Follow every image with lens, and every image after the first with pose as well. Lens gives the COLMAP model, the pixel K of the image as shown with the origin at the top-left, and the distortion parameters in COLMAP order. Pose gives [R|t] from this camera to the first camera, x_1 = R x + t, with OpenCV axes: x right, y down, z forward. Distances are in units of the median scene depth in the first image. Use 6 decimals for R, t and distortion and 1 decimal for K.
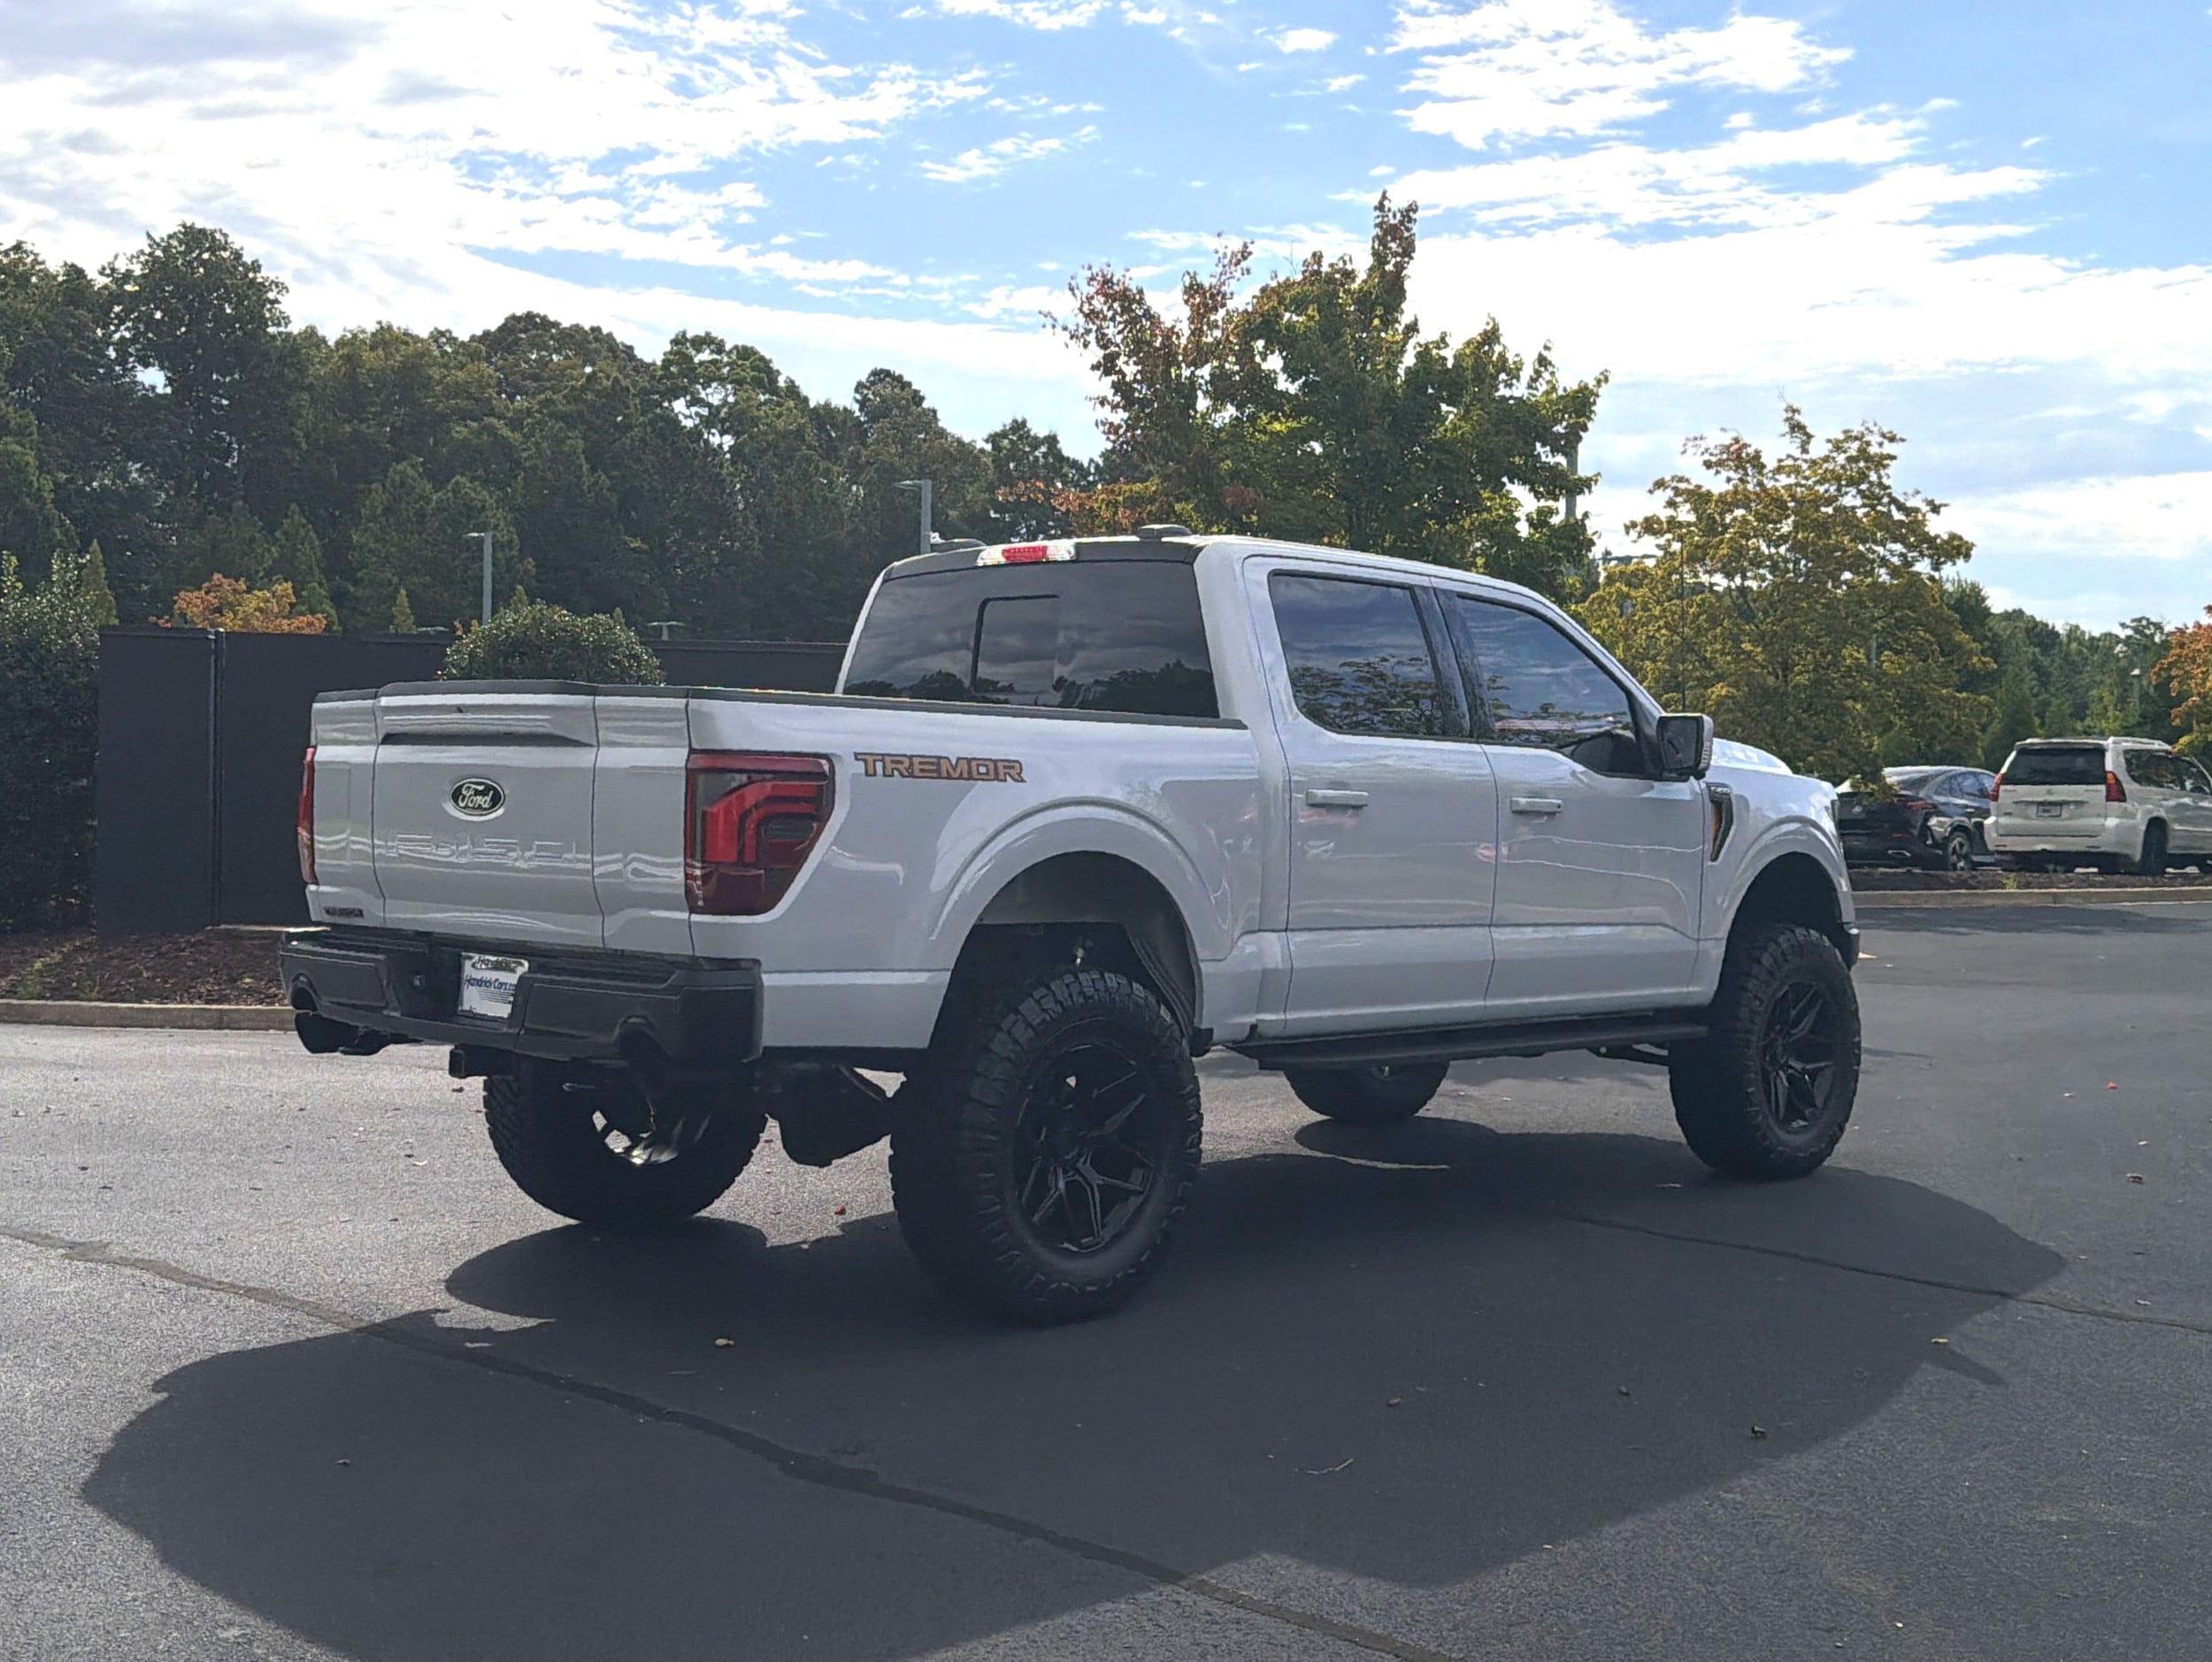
lens RADIAL K [[3279.2, 0, 1105.2], [0, 3279.2, 987.8], [0, 0, 1]] dist [0.138610, -0.507343]
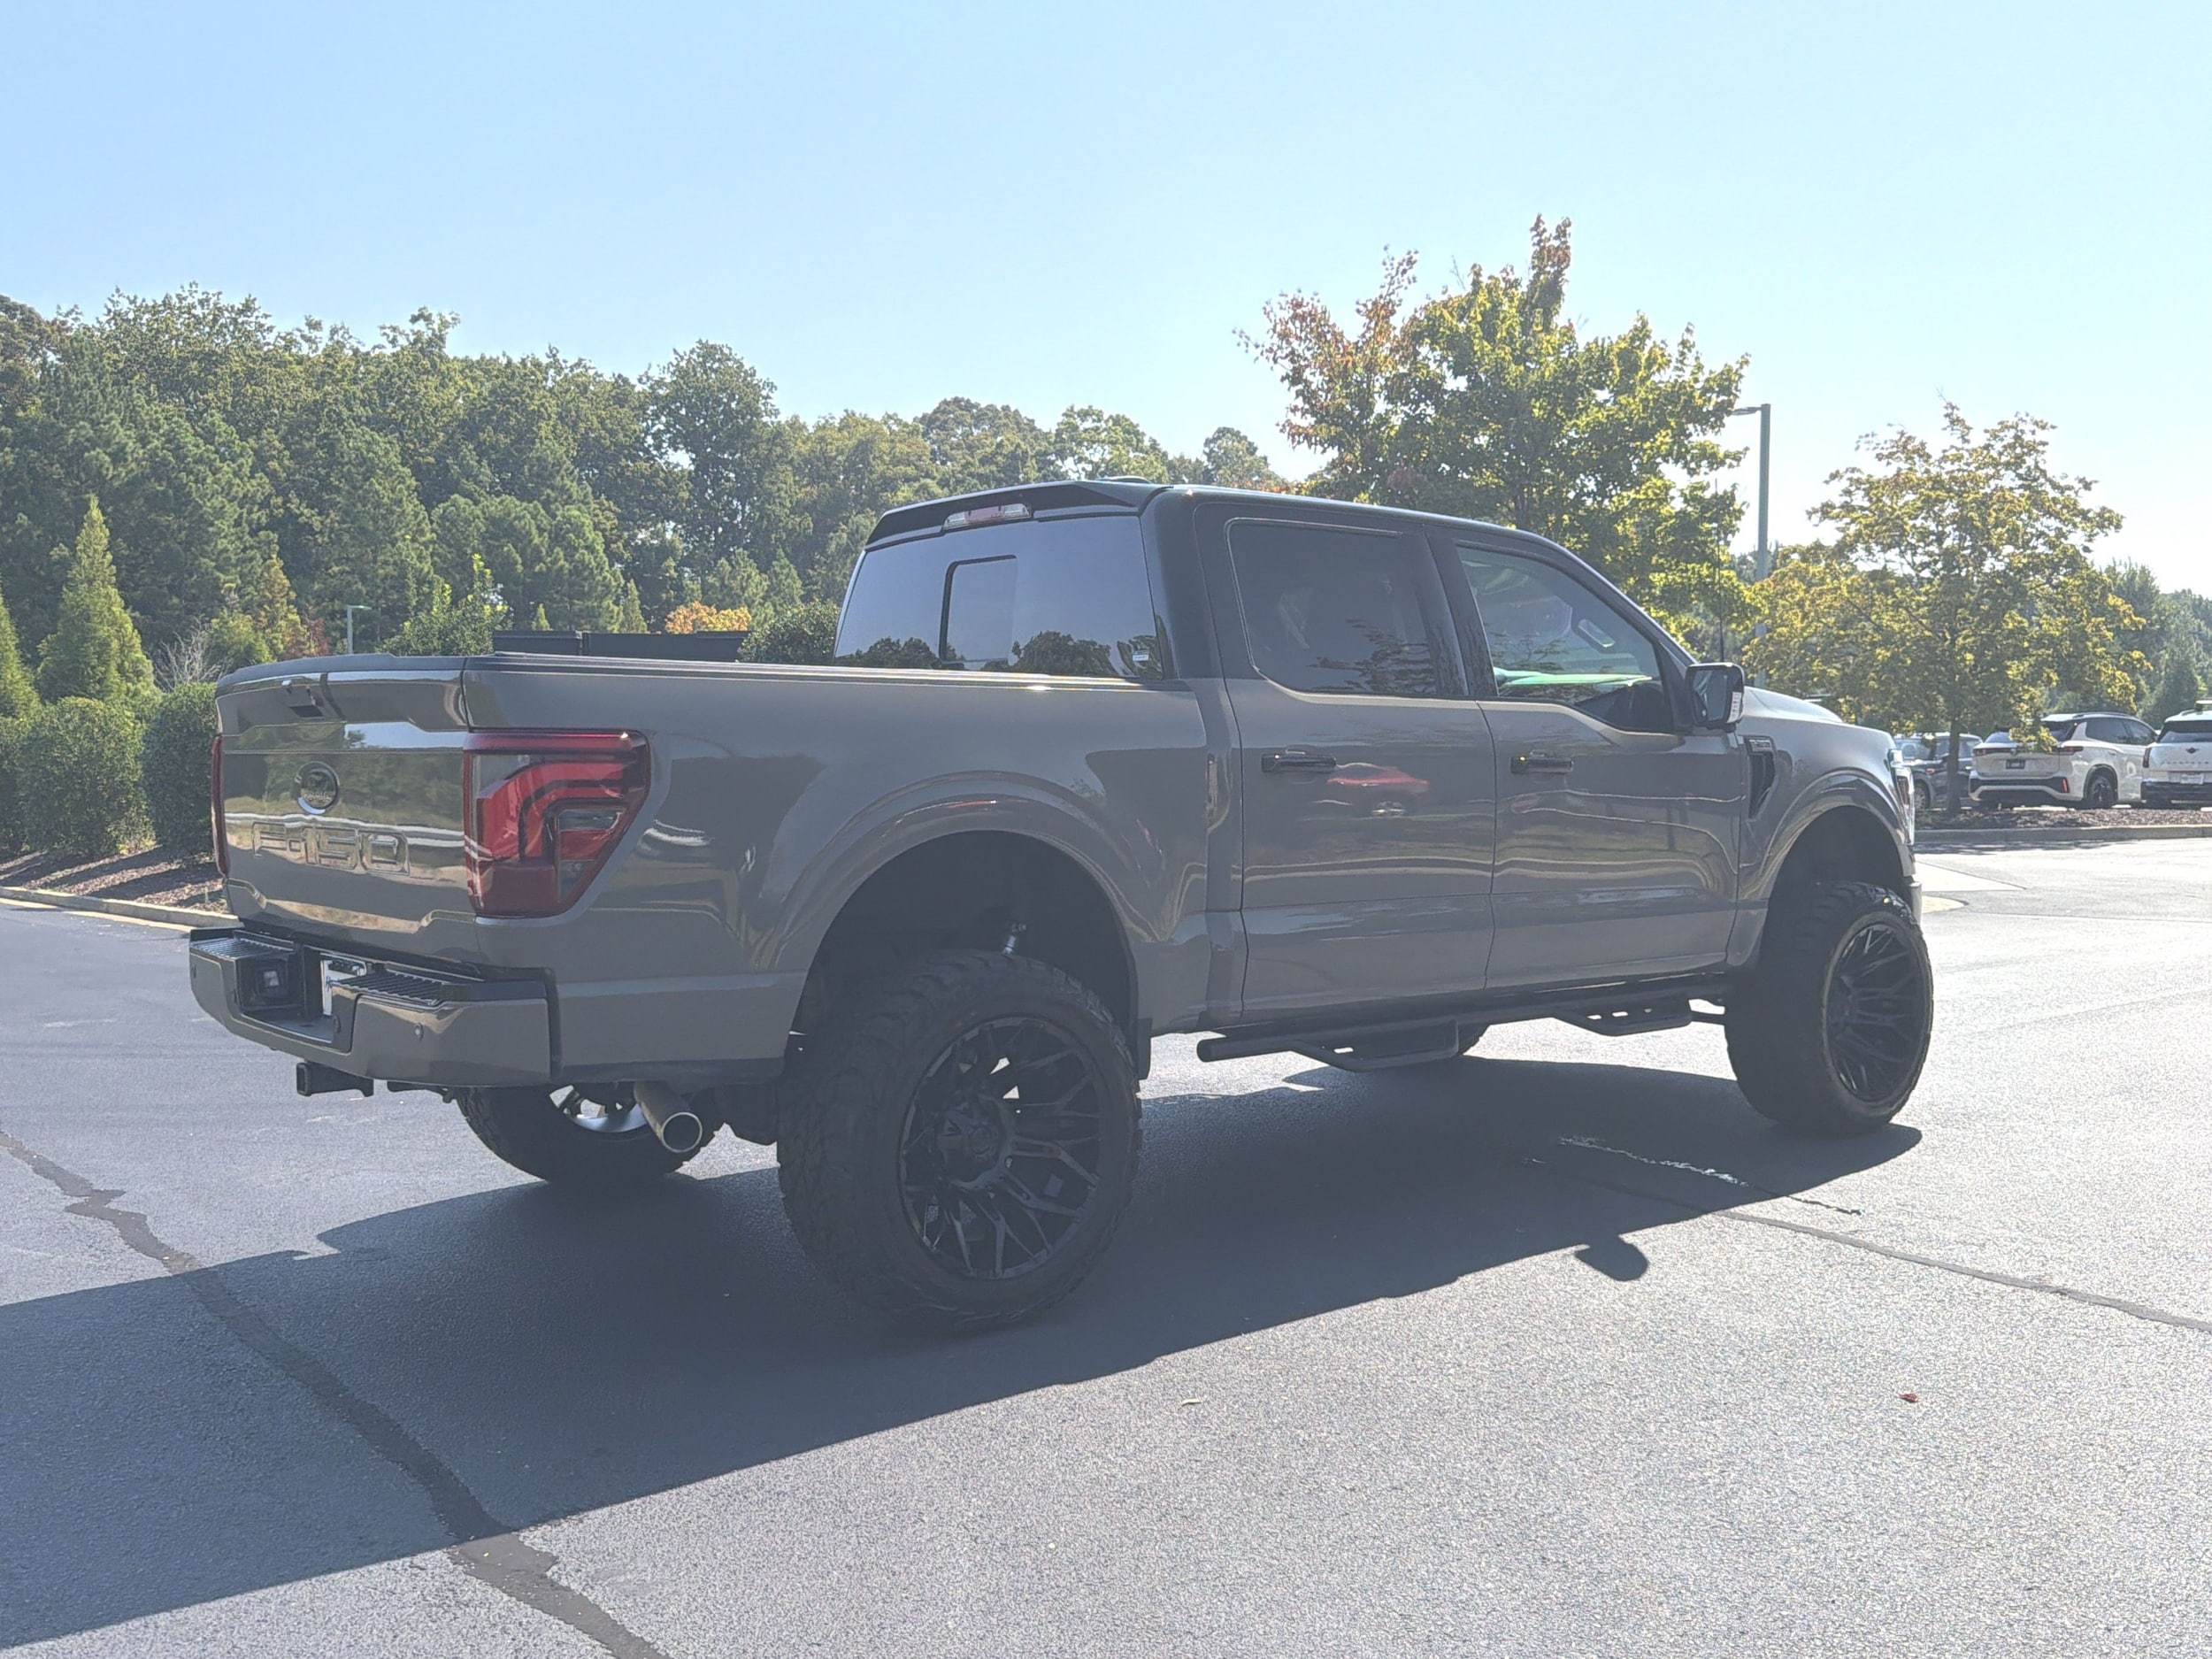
lens RADIAL K [[2393.7, 0, 1060.2], [0, 2393.7, 822.3], [0, 0, 1]] dist [0.173451, -0.532033]
pose [[0.985211, -0.014698, -0.170713, 0.045251], [0.008918, 0.999362, -0.034575, -0.005267], [0.171112, 0.032542, 0.984714, 0.128063]]
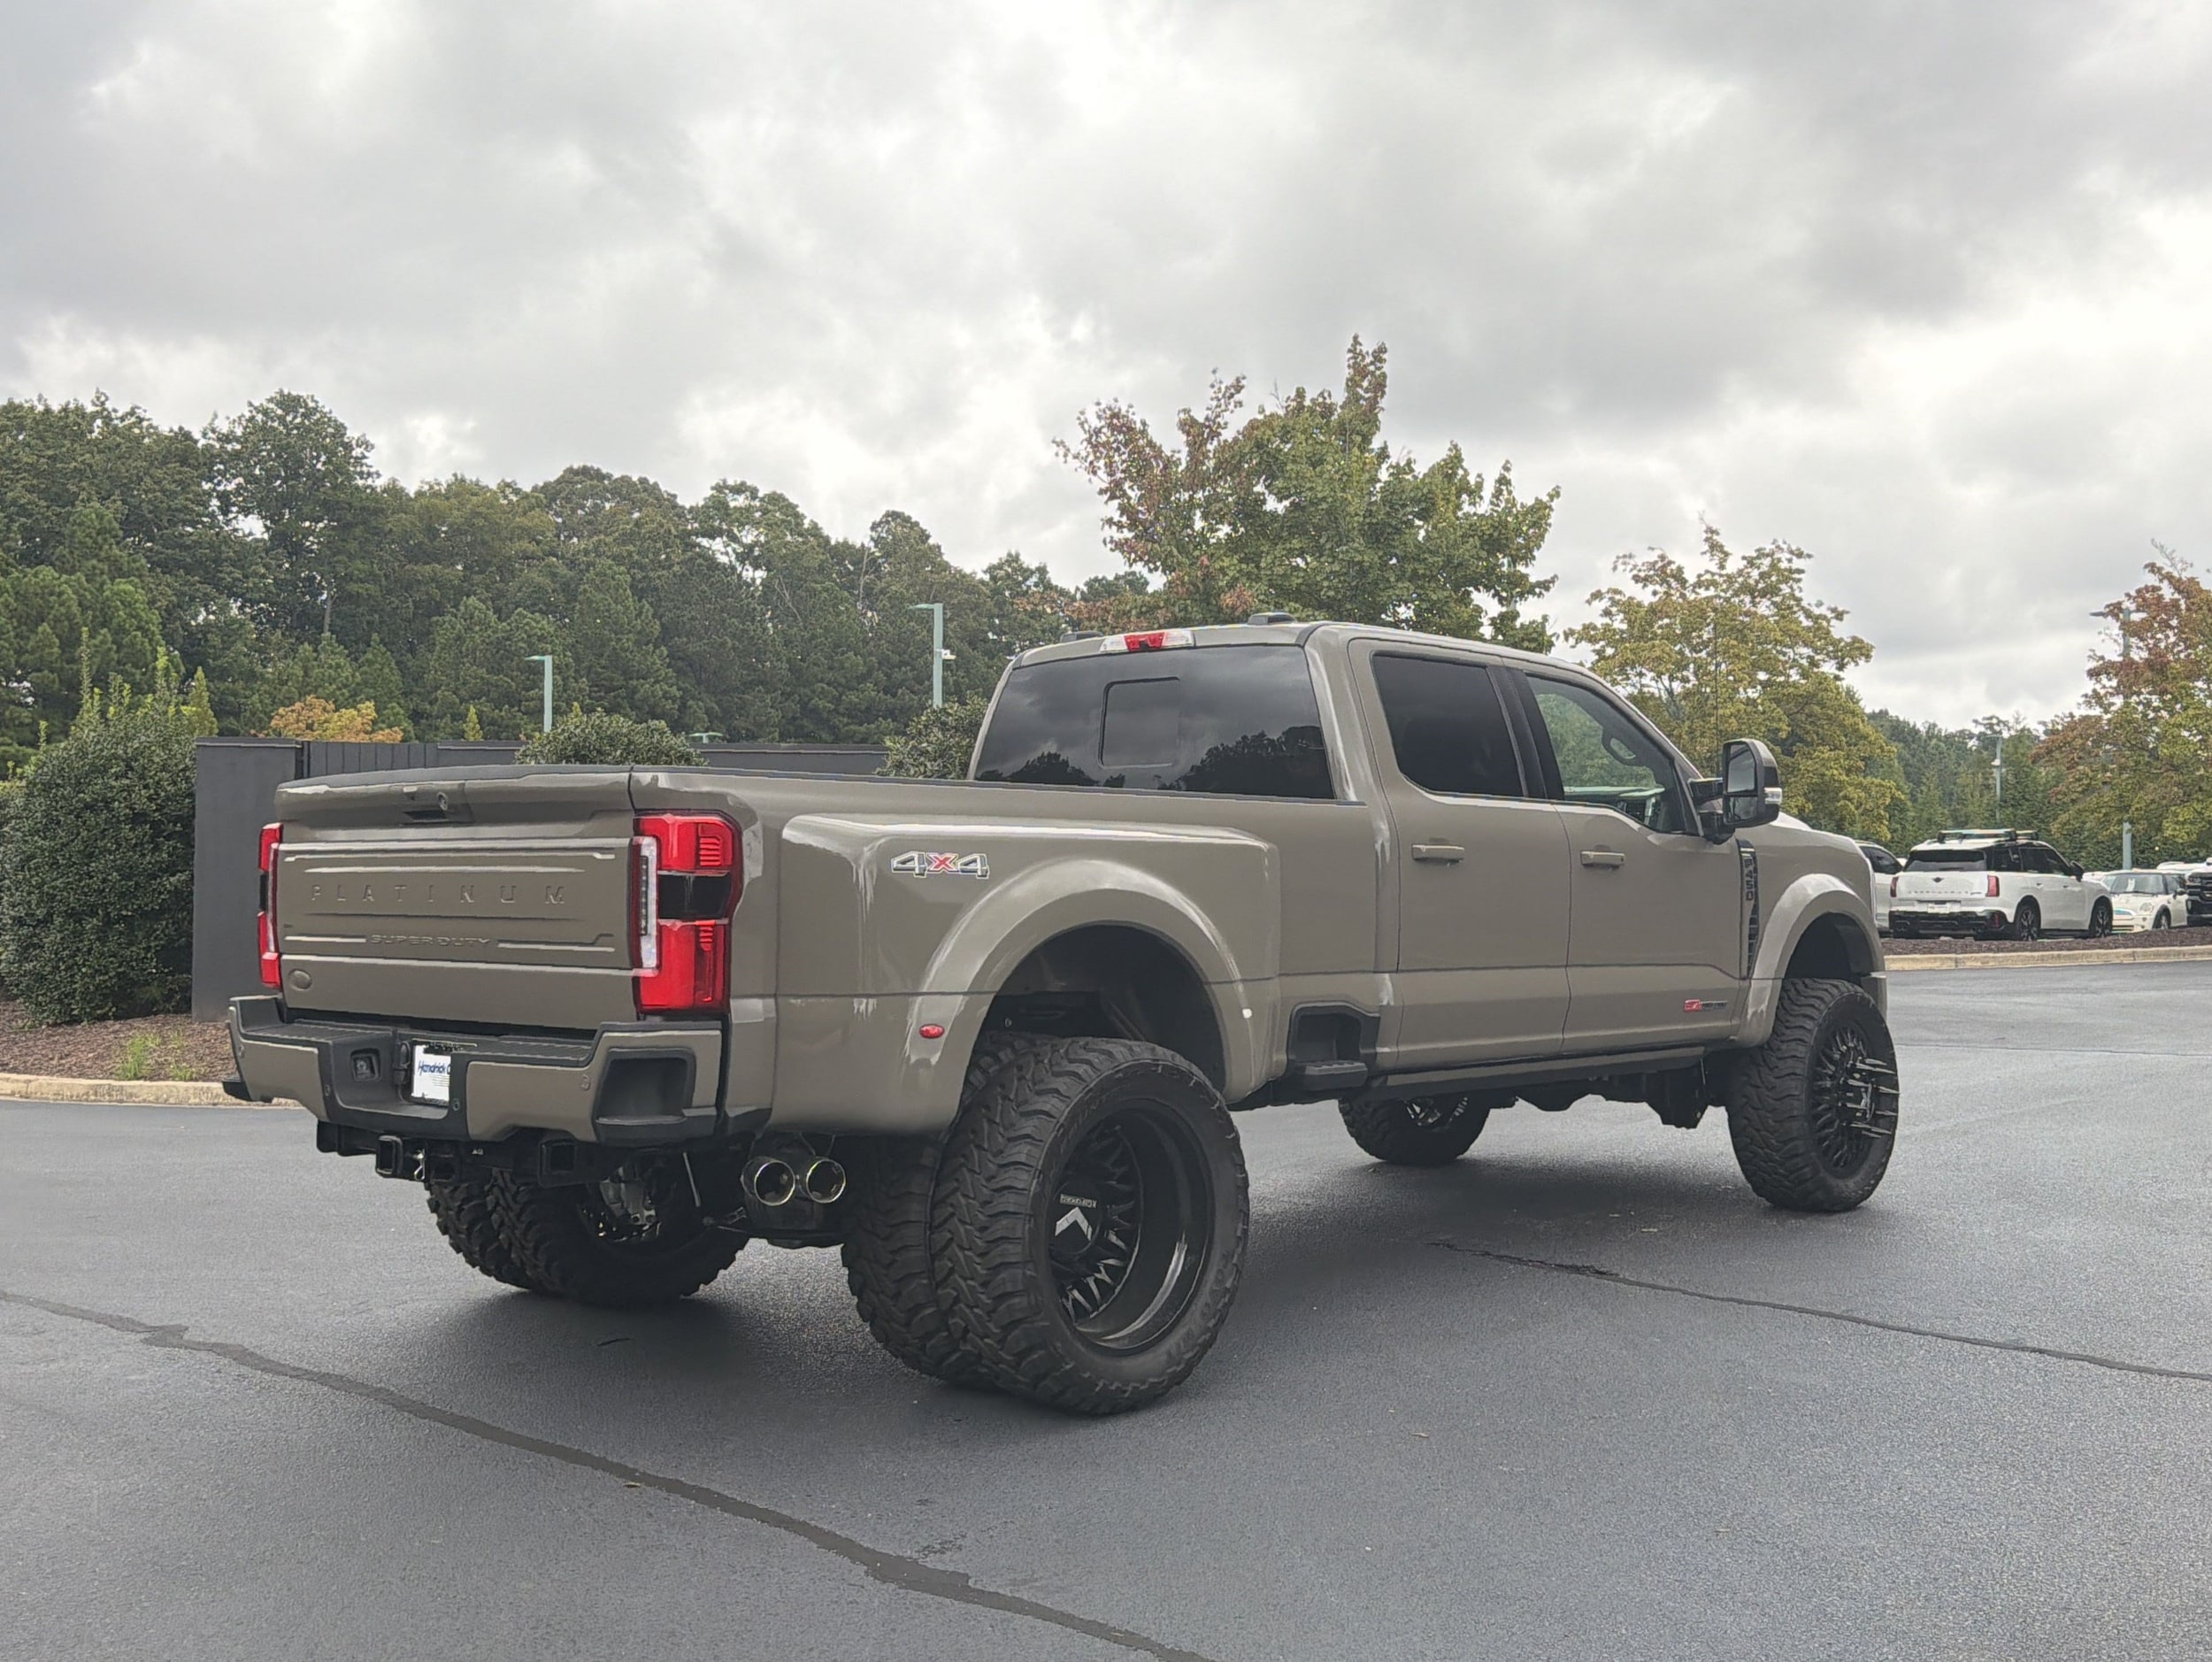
lens RADIAL K [[2825.2, 0, 1136.9], [0, 2825.2, 836.1], [0, 0, 1]] dist [0.062729, -0.049540]
pose [[0.999689, -0.012322, 0.021683, -0.010134], [0.013901, 0.997143, -0.074242, -0.001617], [-0.020706, 0.074521, 0.997004, 0.044715]]
